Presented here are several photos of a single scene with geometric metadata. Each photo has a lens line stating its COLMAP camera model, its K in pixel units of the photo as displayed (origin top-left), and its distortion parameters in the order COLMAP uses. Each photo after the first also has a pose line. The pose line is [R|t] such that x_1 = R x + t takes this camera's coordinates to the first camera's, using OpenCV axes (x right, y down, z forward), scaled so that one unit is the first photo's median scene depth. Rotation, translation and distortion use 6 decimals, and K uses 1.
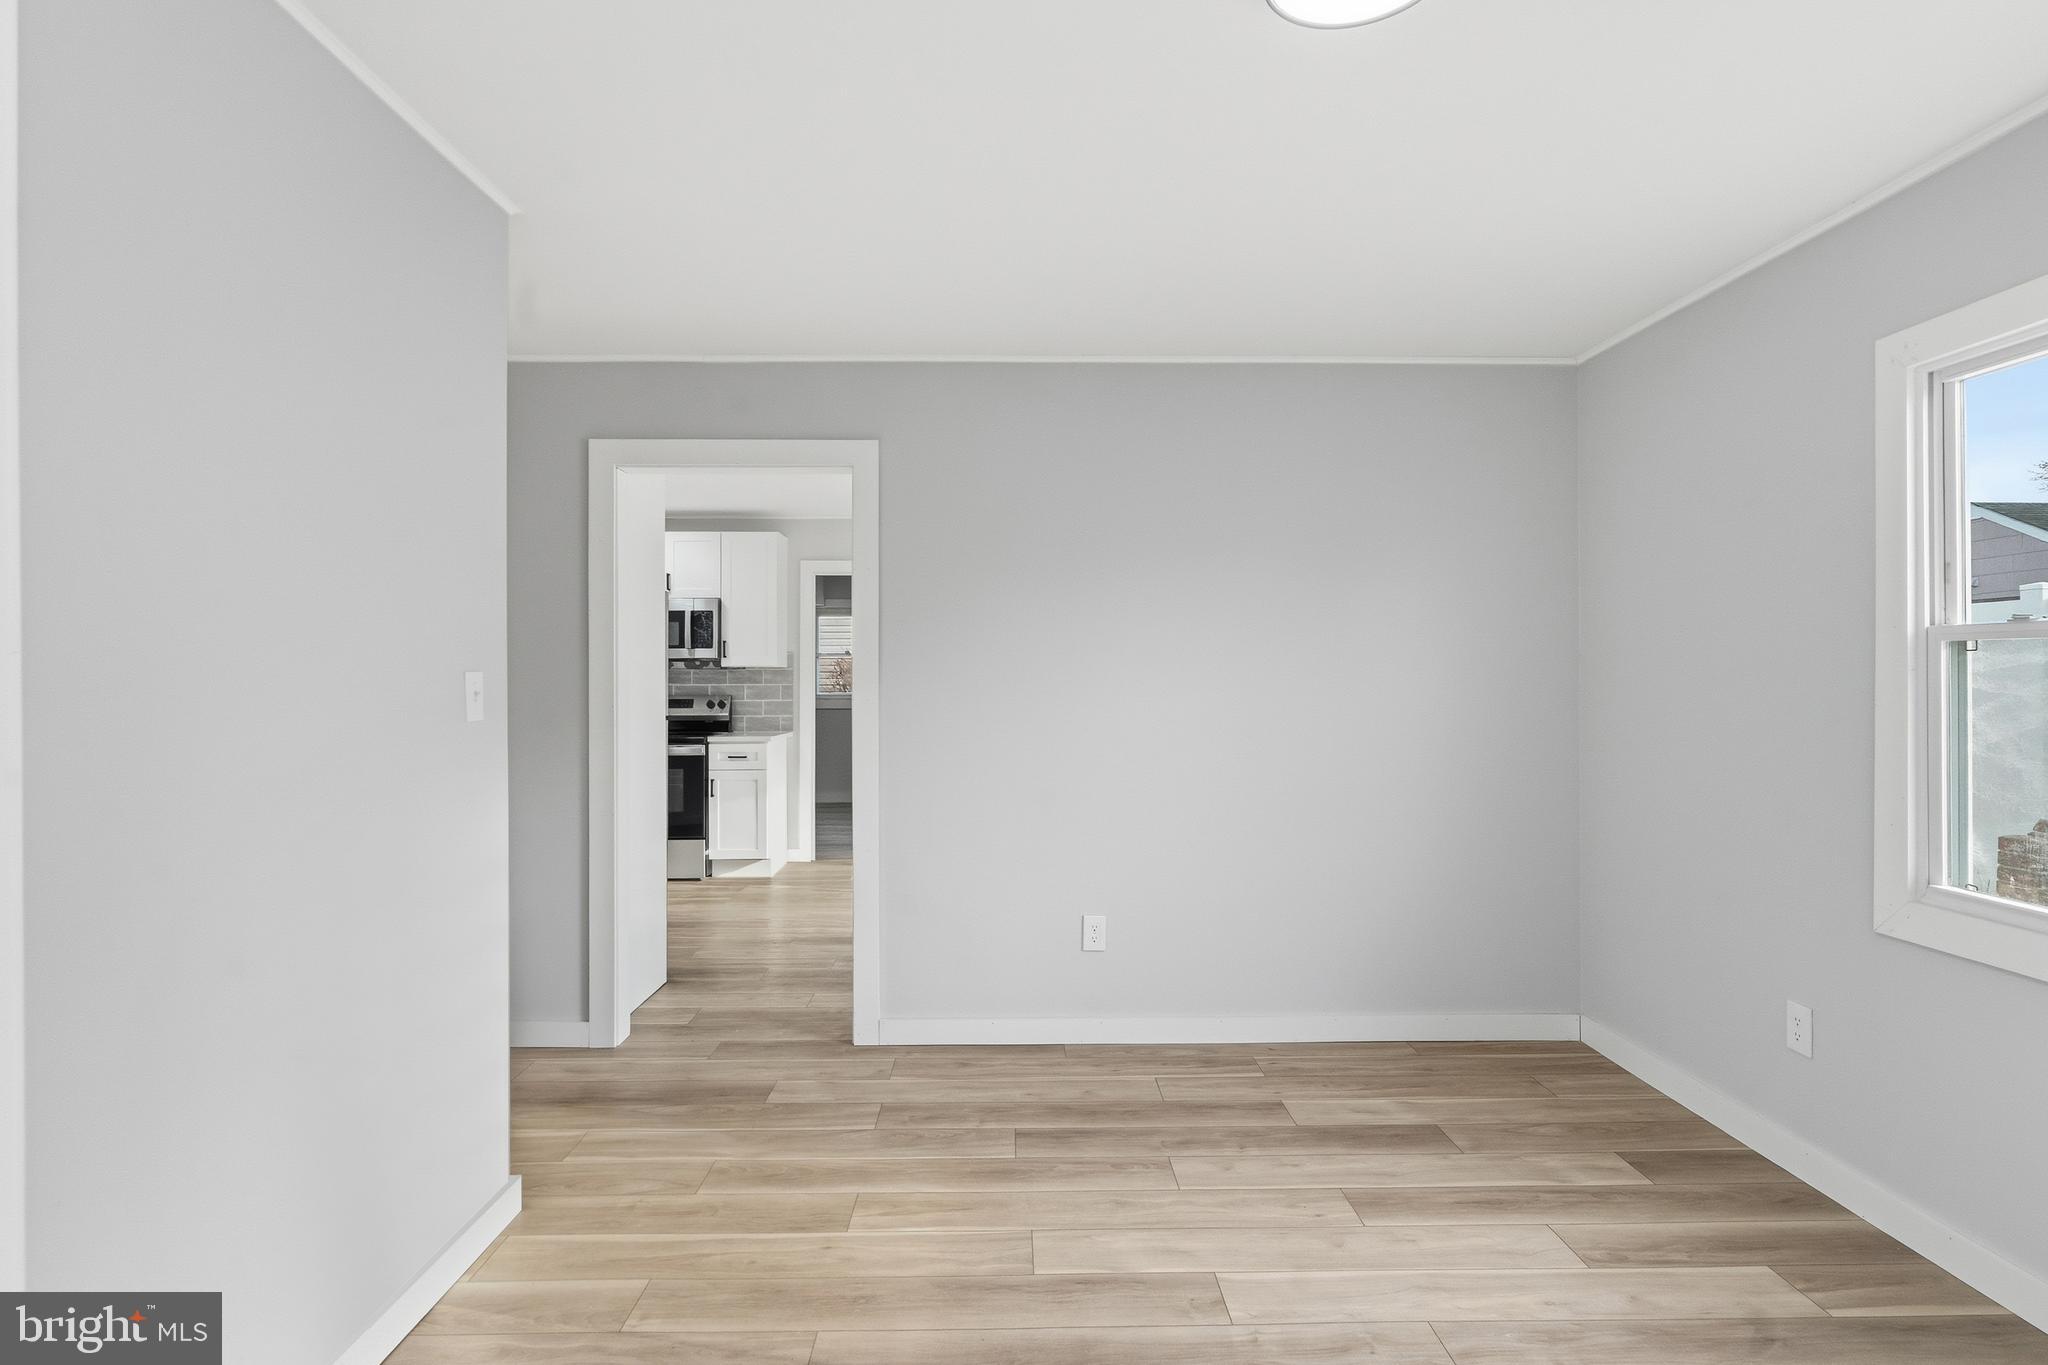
lens RADIAL K [[1058.2, 0, 1026.8], [0, 1058.2, 676.6], [0, 0, 1]] dist [0.000555, 0.000113]
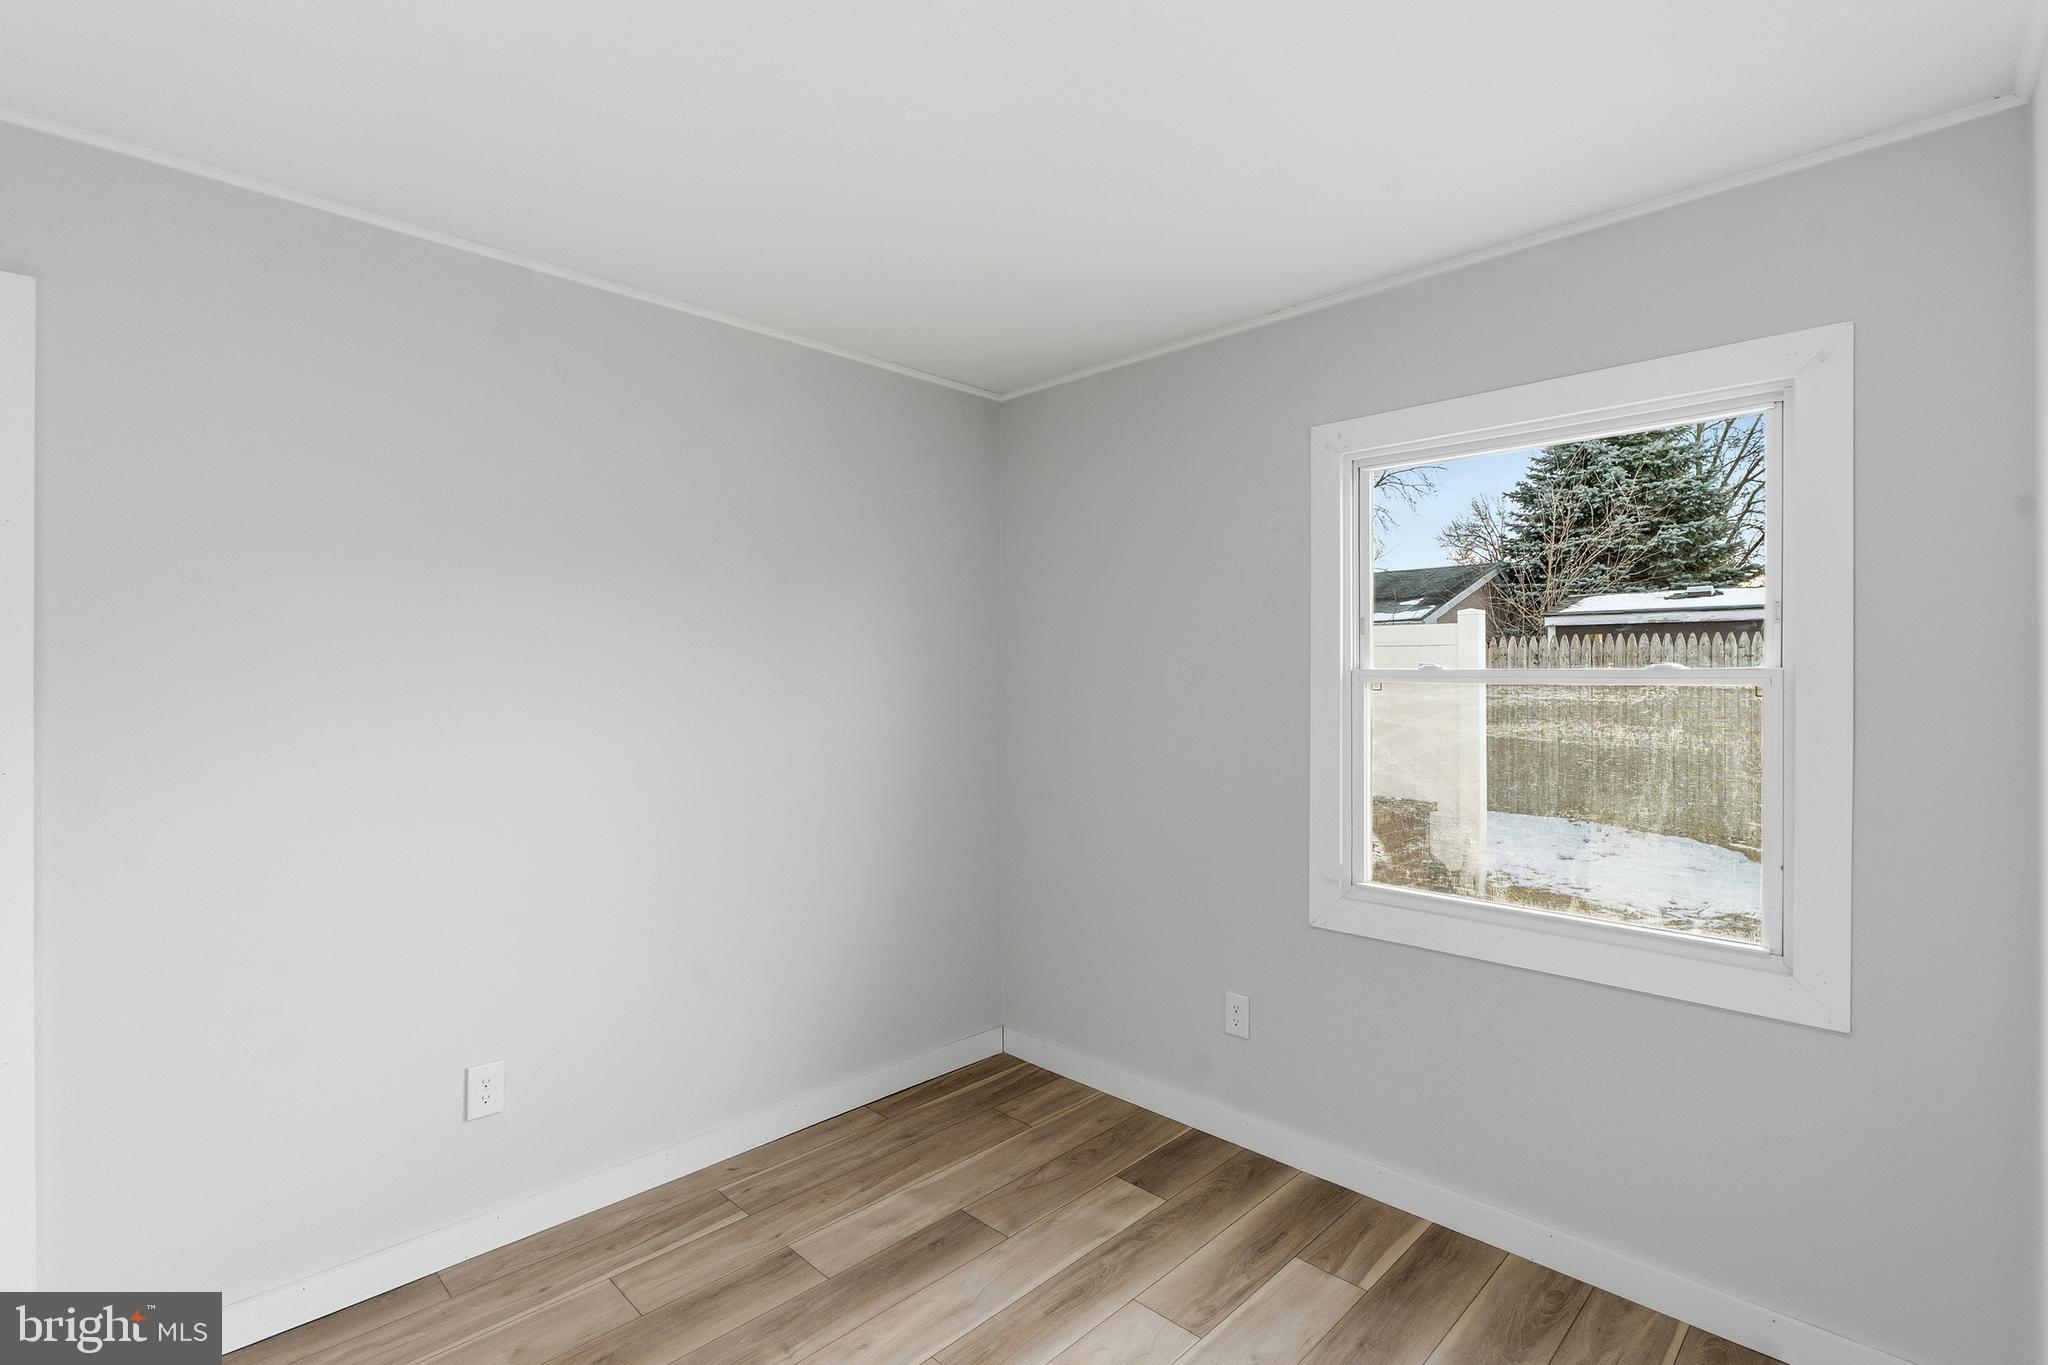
lens RADIAL K [[934.7, 0, 1020.9], [0, 934.7, 683.4], [0, 0, 1]] dist [-0.003811, -0.000267]
pose [[0.716096, 0.001333, 0.698001, -0.135344], [0.000250, 0.999998, -0.002166, -0.023461], [-0.698002, 0.001726, 0.716094, 0.403476]]
